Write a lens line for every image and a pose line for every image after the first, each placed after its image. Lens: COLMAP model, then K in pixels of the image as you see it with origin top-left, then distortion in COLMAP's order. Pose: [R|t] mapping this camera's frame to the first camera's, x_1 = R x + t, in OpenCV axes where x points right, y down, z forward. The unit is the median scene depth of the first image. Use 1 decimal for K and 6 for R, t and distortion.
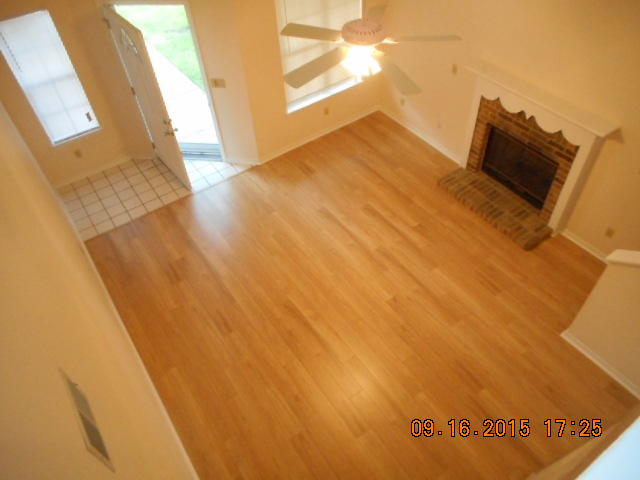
lens RADIAL K [[481.4, 0, 318.7], [0, 481.4, 235.9], [0, 0, 1]] dist [0.007298, 0.004889]
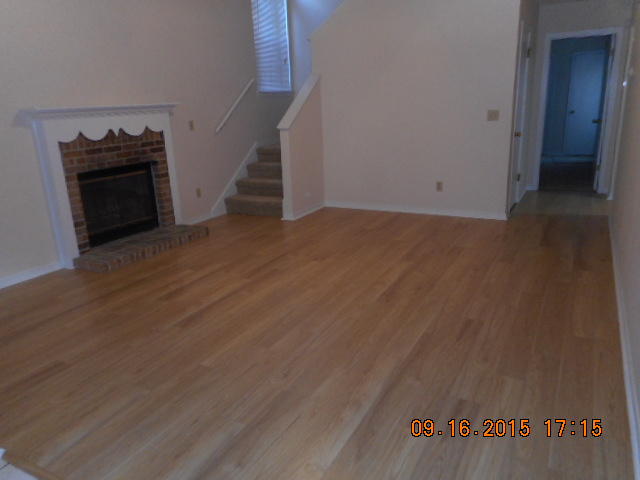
lens RADIAL K [[481.4, 0, 321.0], [0, 481.4, 242.3], [0, 0, 1]] dist [0.007298, 0.004889]
pose [[-0.447119, -0.190613, 0.873928, -0.597470], [0.696021, 0.539529, 0.473775, -0.289110], [-0.561818, 0.820107, -0.108563, 1.014633]]
